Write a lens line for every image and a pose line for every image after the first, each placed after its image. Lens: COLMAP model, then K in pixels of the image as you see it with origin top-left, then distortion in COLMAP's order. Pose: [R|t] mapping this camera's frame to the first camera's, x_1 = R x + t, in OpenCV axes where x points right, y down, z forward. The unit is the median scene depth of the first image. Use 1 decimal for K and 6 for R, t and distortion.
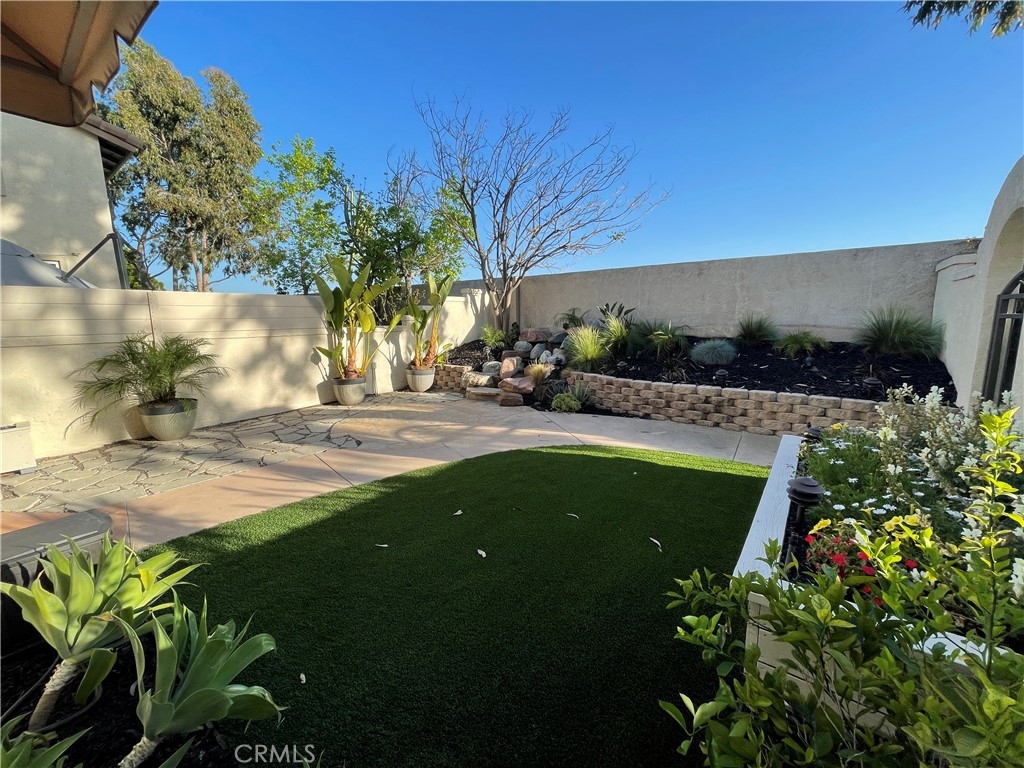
lens RADIAL K [[407.1, 0, 513.7], [0, 407.1, 383.1], [0, 0, 1]] dist [-0.010330, 0.000255]
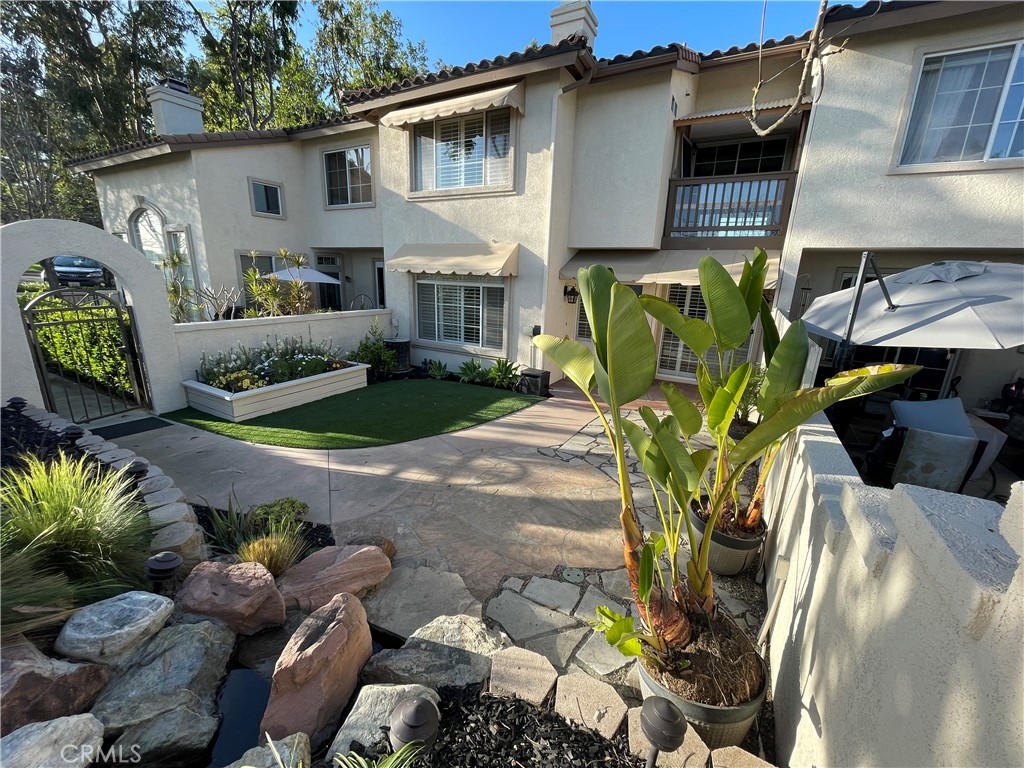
lens RADIAL K [[407.1, 0, 513.7], [0, 407.1, 383.1], [0, 0, 1]] dist [-0.010330, 0.000255]
pose [[-0.987729, 0.009272, -0.155900, -0.133735], [-0.054172, 0.915919, 0.397691, -0.450797], [0.146479, 0.401257, -0.904178, 1.885090]]
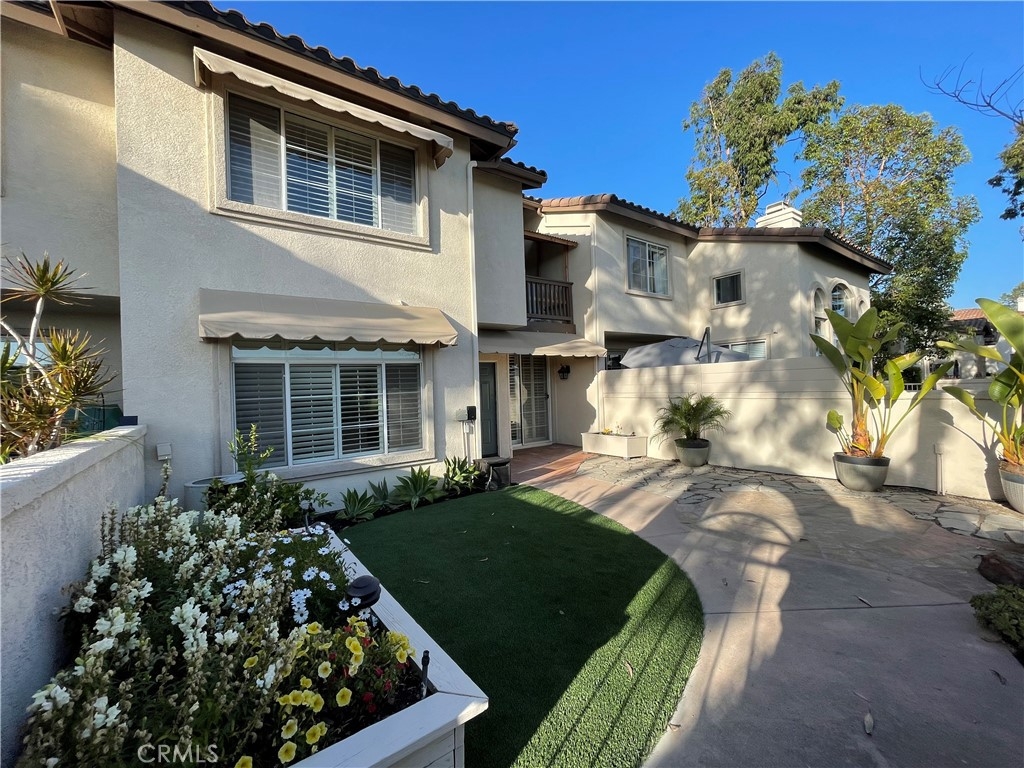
lens RADIAL K [[407.1, 0, 513.7], [0, 407.1, 383.1], [0, 0, 1]] dist [-0.010330, 0.000255]
pose [[-0.287481, 0.012751, -0.957702, 0.774833], [-0.110354, 0.992811, 0.046344, -0.165644], [0.951408, 0.119010, -0.284007, 0.815888]]
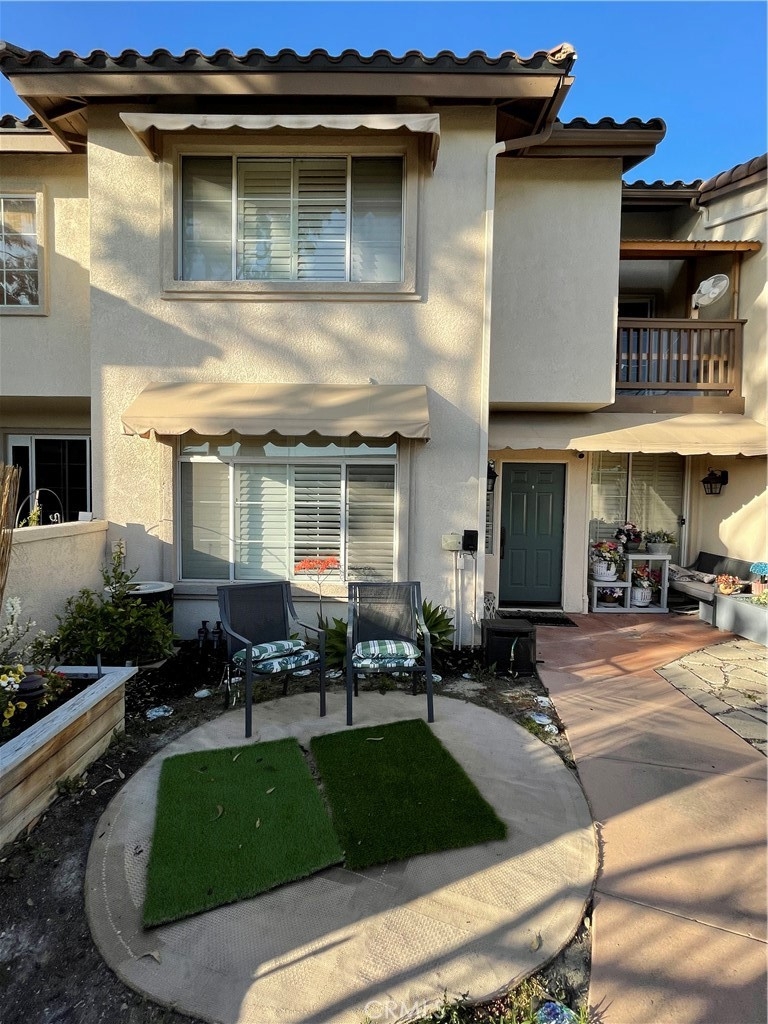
lens RADIAL K [[498.5, 0, 382.4], [0, 498.5, 518.4], [0, 0, 1]] dist [-0.001005, -0.000005]
pose [[-0.798148, 0.026055, -0.601898, 0.310830], [-0.099797, 0.979544, 0.174738, -0.213442], [0.594138, 0.199535, -0.779221, 1.067127]]
